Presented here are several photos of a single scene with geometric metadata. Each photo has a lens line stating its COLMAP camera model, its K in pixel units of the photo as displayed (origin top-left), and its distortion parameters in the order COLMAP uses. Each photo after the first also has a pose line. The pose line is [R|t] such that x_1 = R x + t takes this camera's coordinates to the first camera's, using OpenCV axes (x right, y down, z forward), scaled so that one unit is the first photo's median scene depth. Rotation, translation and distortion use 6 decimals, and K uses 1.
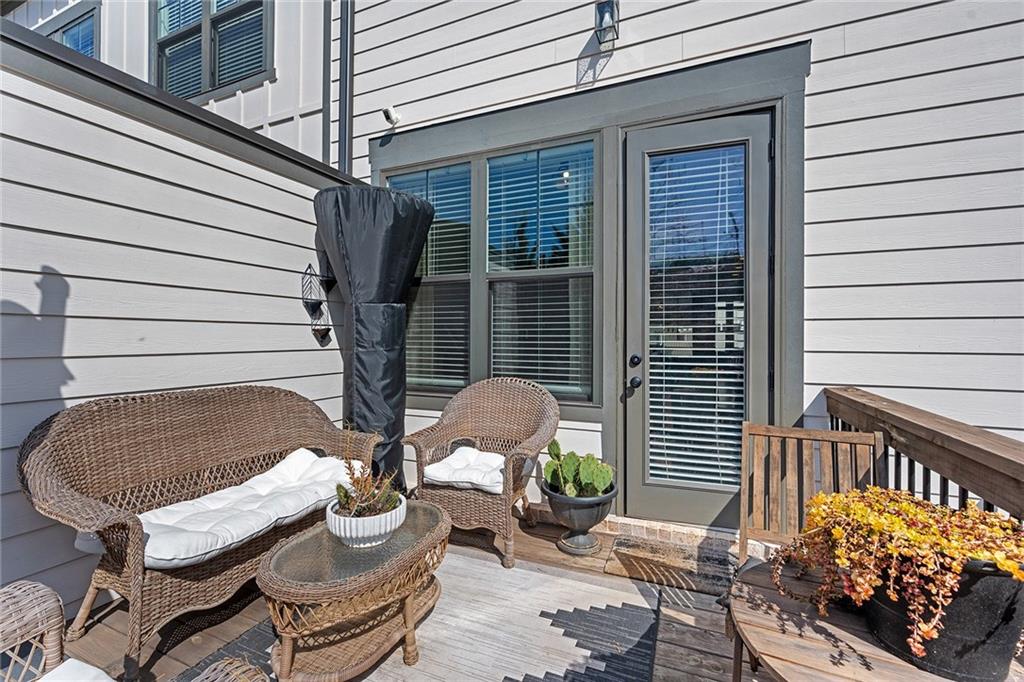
lens RADIAL K [[447.9, 0, 509.3], [0, 447.9, 329.7], [0, 0, 1]] dist [-0.000396, -0.000060]
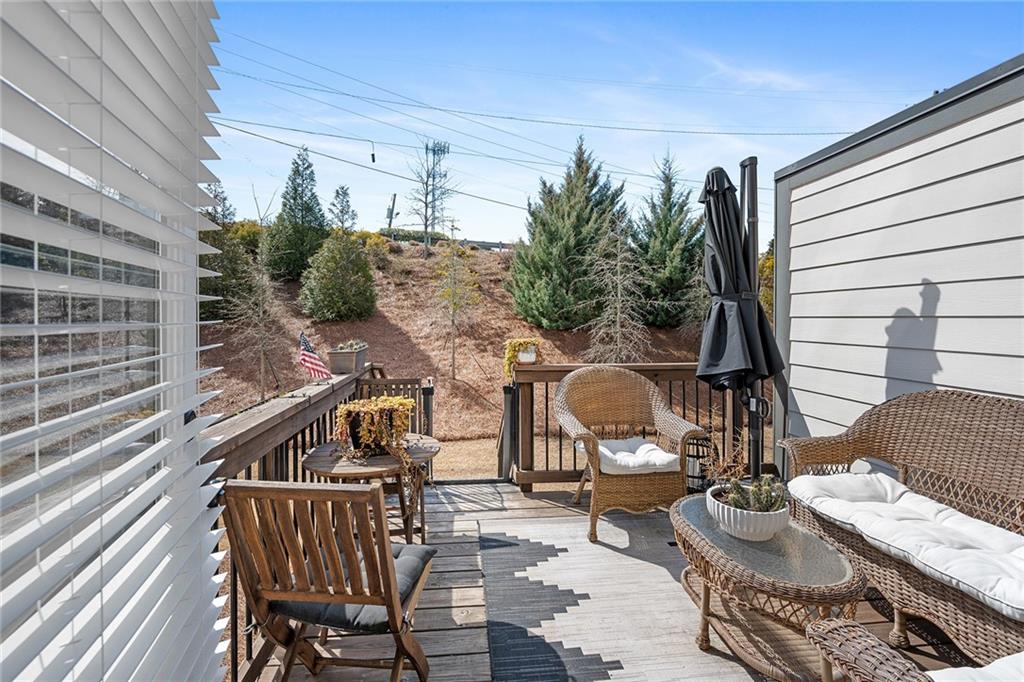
lens RADIAL K [[447.9, 0, 509.3], [0, 447.9, 329.7], [0, 0, 1]] dist [-0.000396, -0.000060]
pose [[-0.856162, -0.004817, -0.516685, 0.626597], [-0.003643, 0.999988, -0.003287, 0.012864], [0.516695, -0.000932, -0.856169, 1.448112]]
